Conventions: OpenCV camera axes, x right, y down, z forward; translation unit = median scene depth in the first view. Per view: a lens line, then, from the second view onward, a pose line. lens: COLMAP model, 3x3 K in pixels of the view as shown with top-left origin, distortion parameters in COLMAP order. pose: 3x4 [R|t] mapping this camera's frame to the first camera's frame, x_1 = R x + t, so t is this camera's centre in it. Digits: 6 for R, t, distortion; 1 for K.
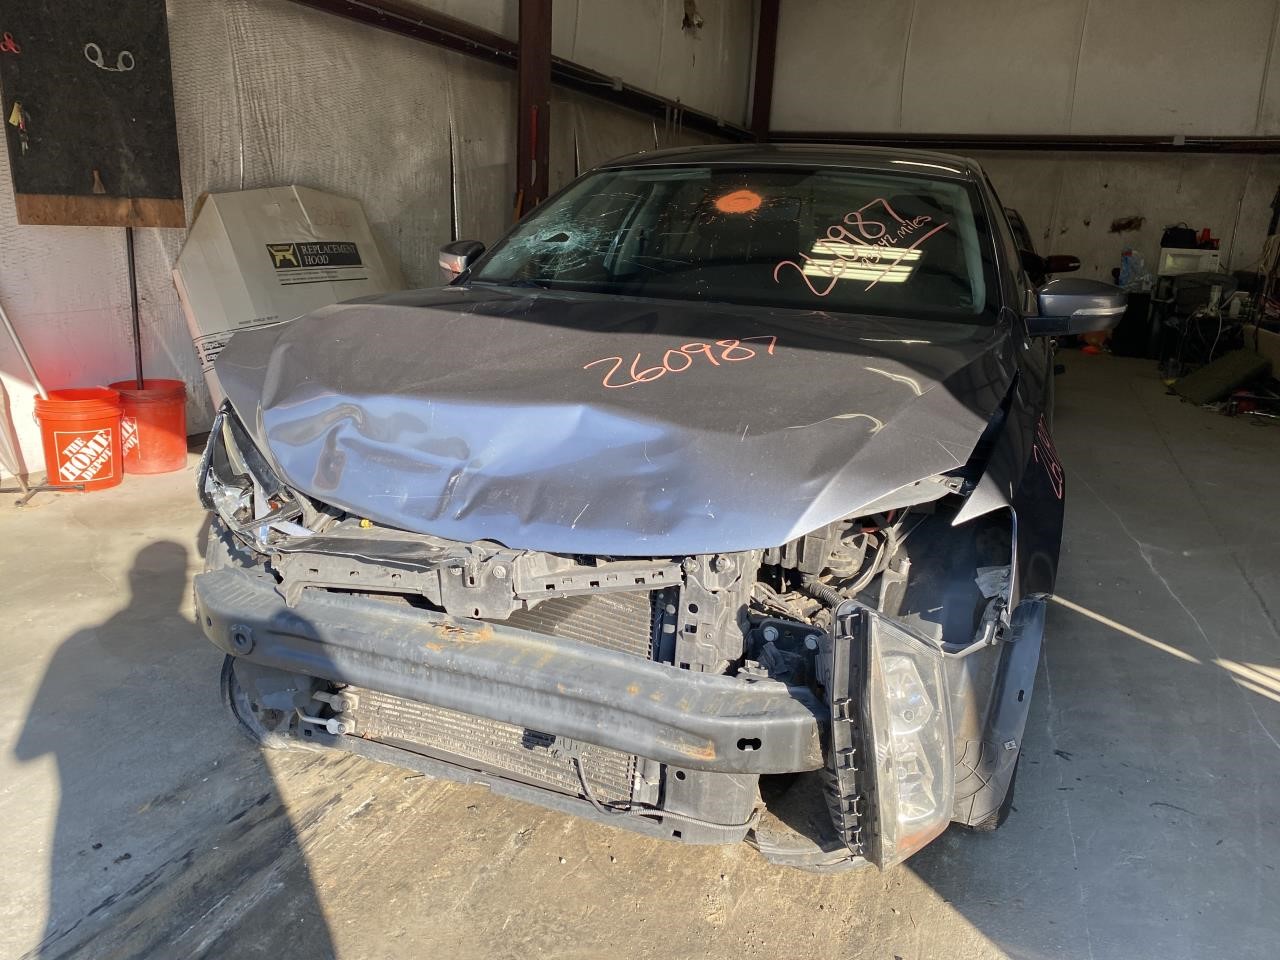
lens RADIAL K [[988.2, 0, 645.4], [0, 988.2, 482.1], [0, 0, 1]] dist [0.010213, -0.000315]
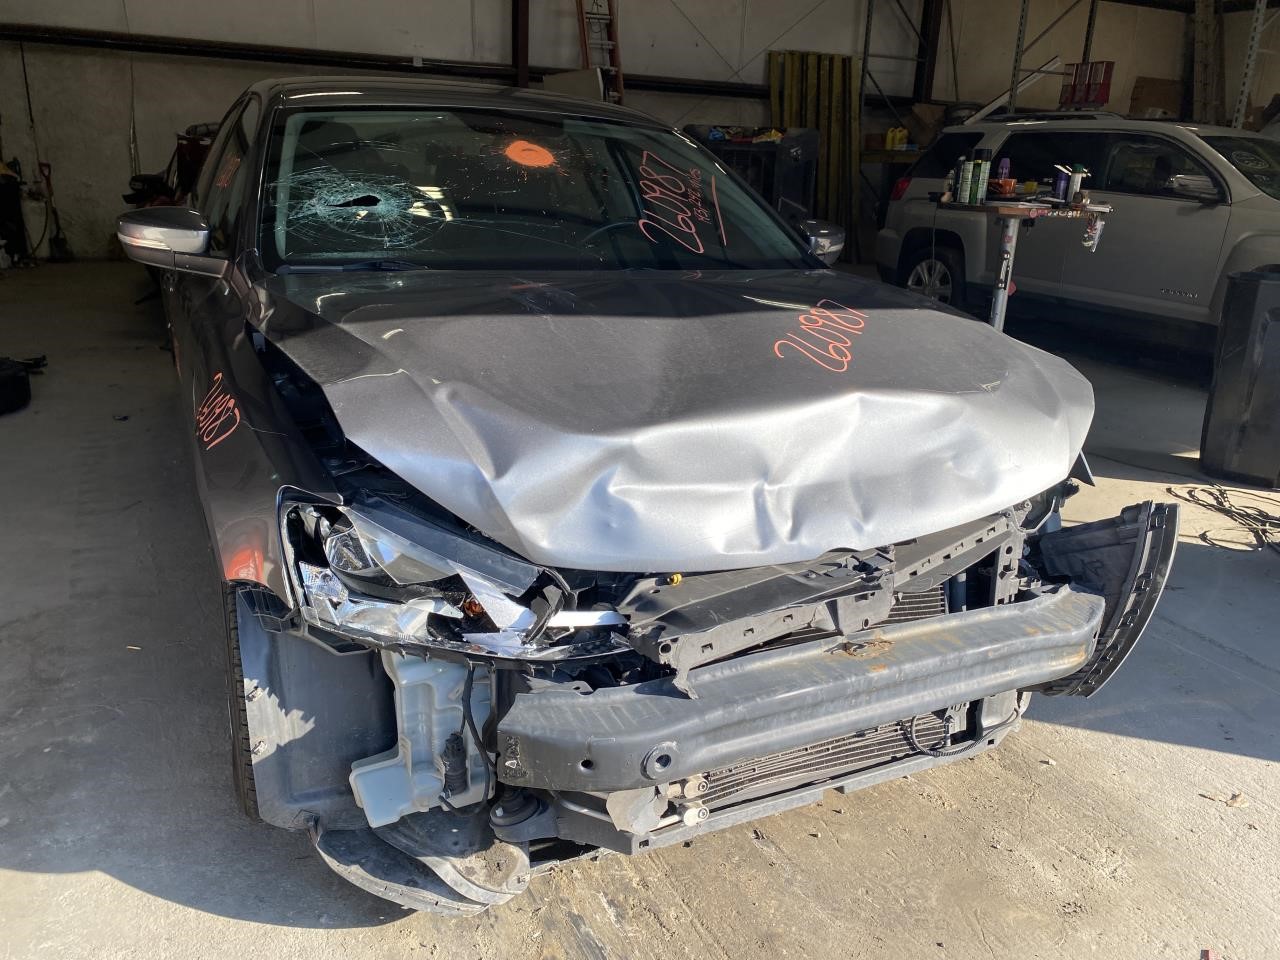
lens RADIAL K [[988.2, 0, 640.1], [0, 988.2, 475.8], [0, 0, 1]] dist [0.010213, -0.000315]
pose [[0.678508, -0.235372, 0.695865, -0.880348], [0.175822, 0.971779, 0.157262, -0.183075], [-0.713242, 0.015644, 0.700743, 0.430694]]
